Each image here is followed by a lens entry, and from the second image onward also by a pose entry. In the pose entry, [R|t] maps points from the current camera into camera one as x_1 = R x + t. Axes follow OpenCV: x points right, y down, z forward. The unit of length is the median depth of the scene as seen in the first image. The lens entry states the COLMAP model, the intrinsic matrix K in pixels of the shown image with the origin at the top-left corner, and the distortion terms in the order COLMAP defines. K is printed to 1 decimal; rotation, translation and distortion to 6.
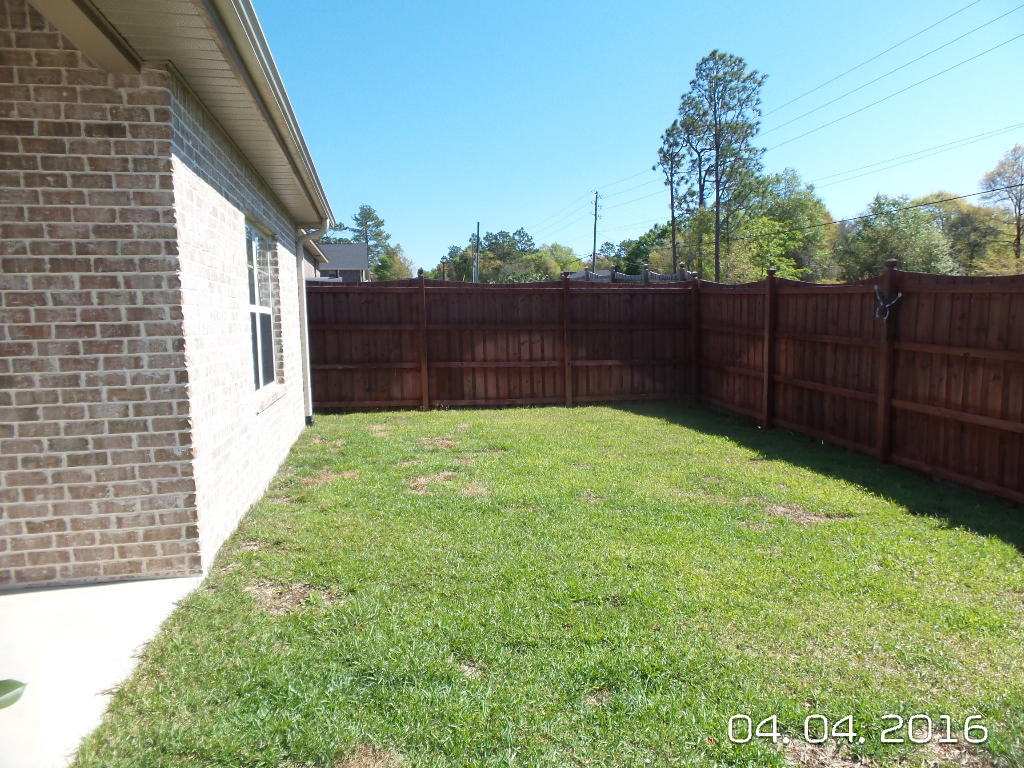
lens RADIAL K [[692.6, 0, 513.8], [0, 692.6, 393.5], [0, 0, 1]] dist [-0.003195, 0.002001]
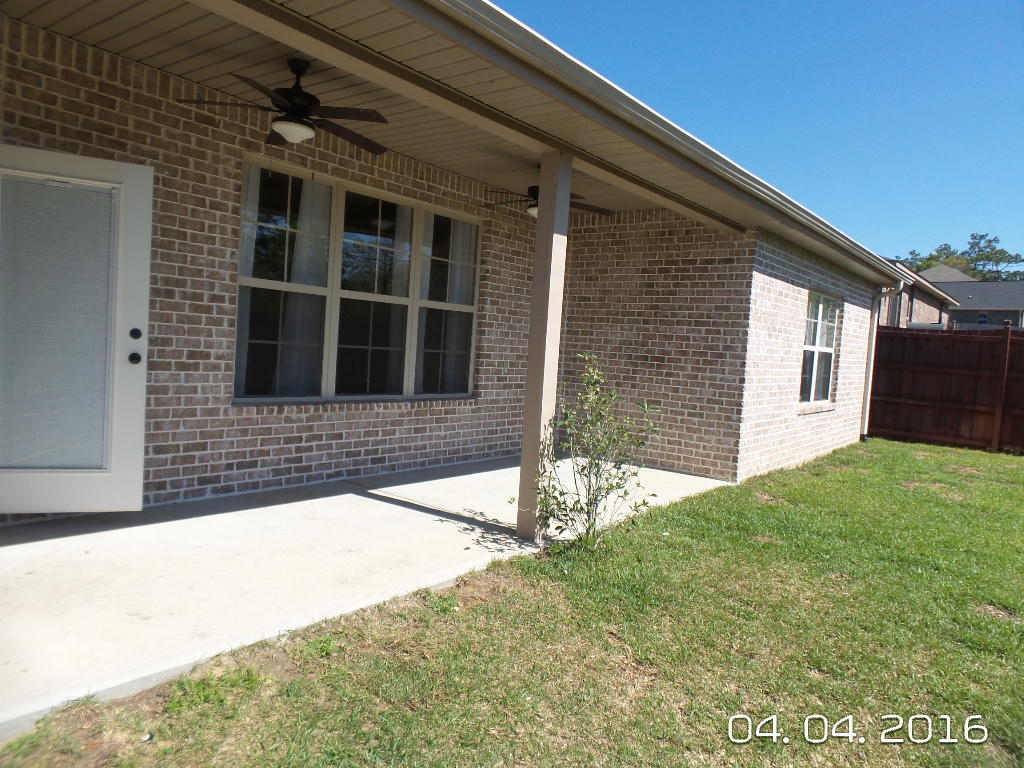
lens RADIAL K [[692.6, 0, 513.8], [0, 692.6, 393.5], [0, 0, 1]] dist [-0.003195, 0.002001]
pose [[0.642429, 0.113030, -0.757964, 0.608196], [-0.148630, 0.988660, 0.021457, 0.066753], [0.751794, 0.098872, 0.651944, -0.782688]]
